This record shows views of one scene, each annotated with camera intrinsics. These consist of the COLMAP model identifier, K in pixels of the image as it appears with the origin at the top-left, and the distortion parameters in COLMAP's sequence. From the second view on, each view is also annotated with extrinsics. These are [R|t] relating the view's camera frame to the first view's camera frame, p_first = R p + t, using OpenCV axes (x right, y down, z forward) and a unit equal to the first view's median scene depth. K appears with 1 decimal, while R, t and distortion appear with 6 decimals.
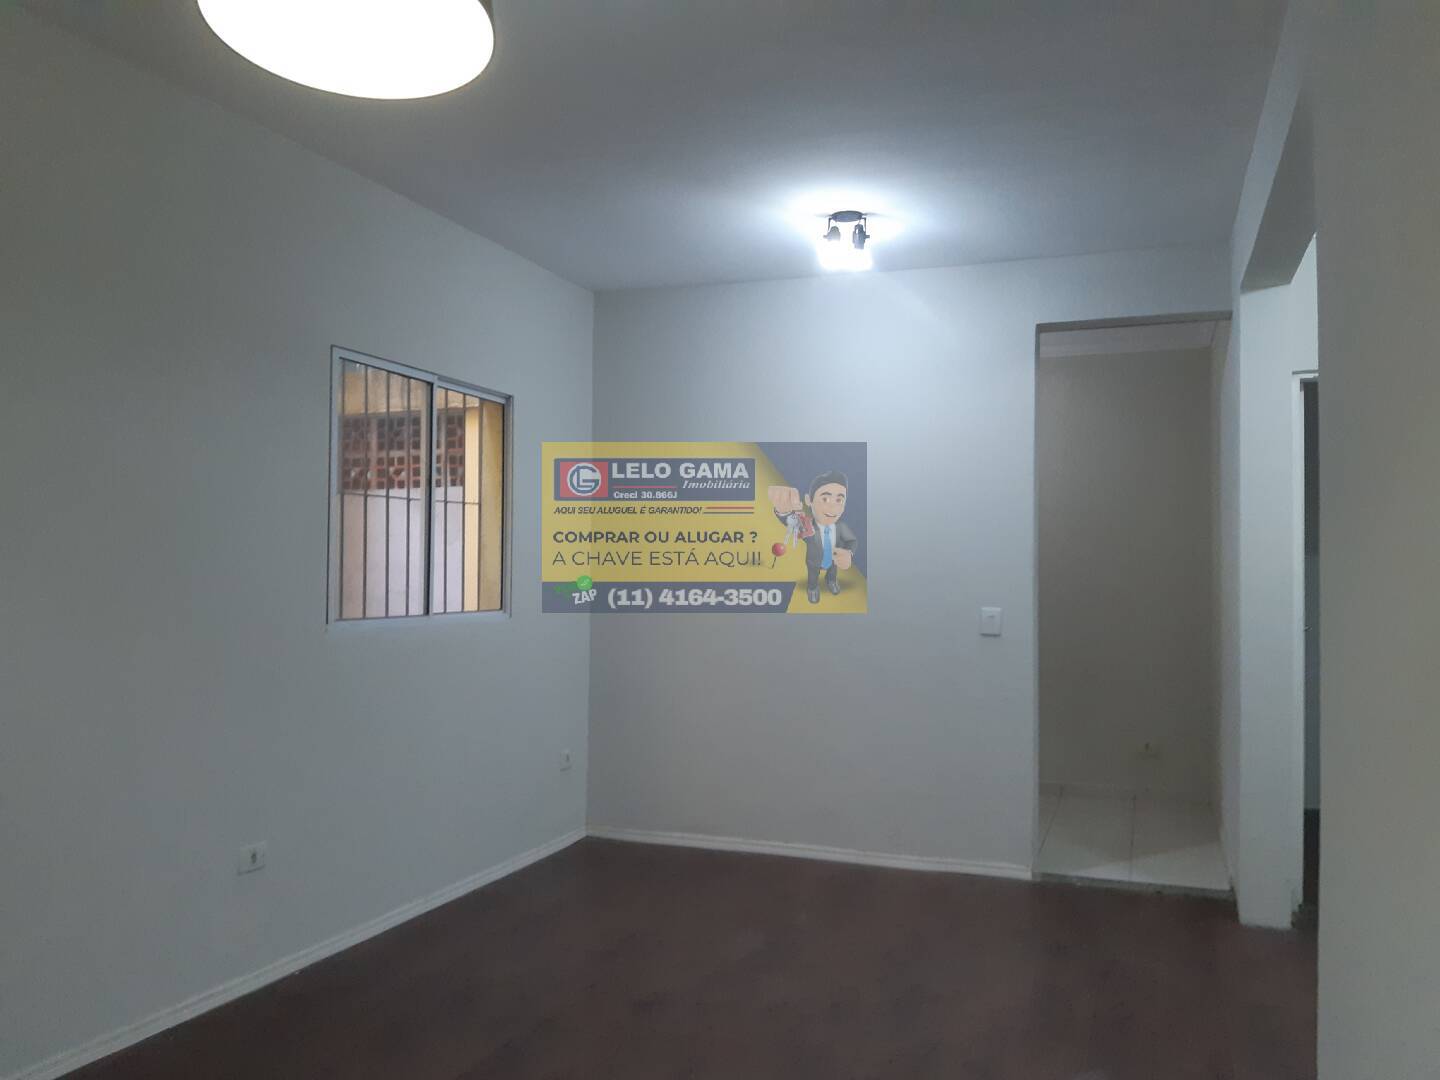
lens RADIAL K [[1121.6, 0, 720.0], [0, 1121.6, 540.0], [0, 0, 1]] dist [0.025852, -0.002151]
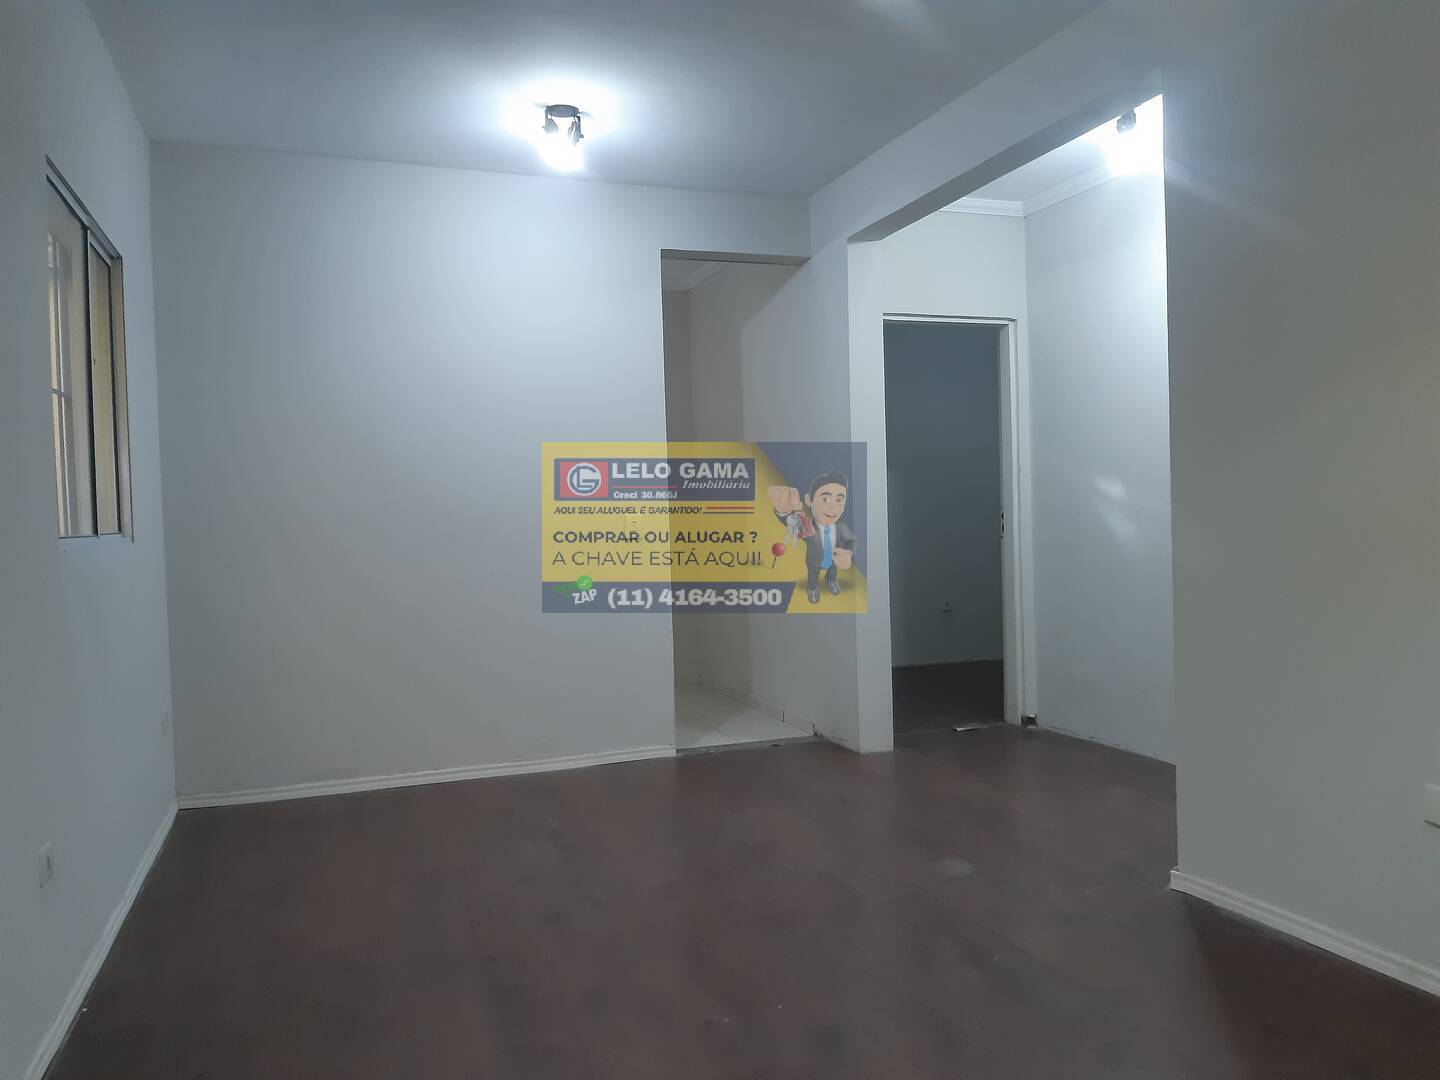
lens RADIAL K [[1121.6, 0, 720.0], [0, 1121.6, 540.0], [0, 0, 1]] dist [0.025852, -0.002151]
pose [[0.781324, -0.039194, 0.622893, -0.402814], [0.008332, 0.998592, 0.052383, 0.032951], [-0.624070, -0.035738, 0.780551, 0.140434]]
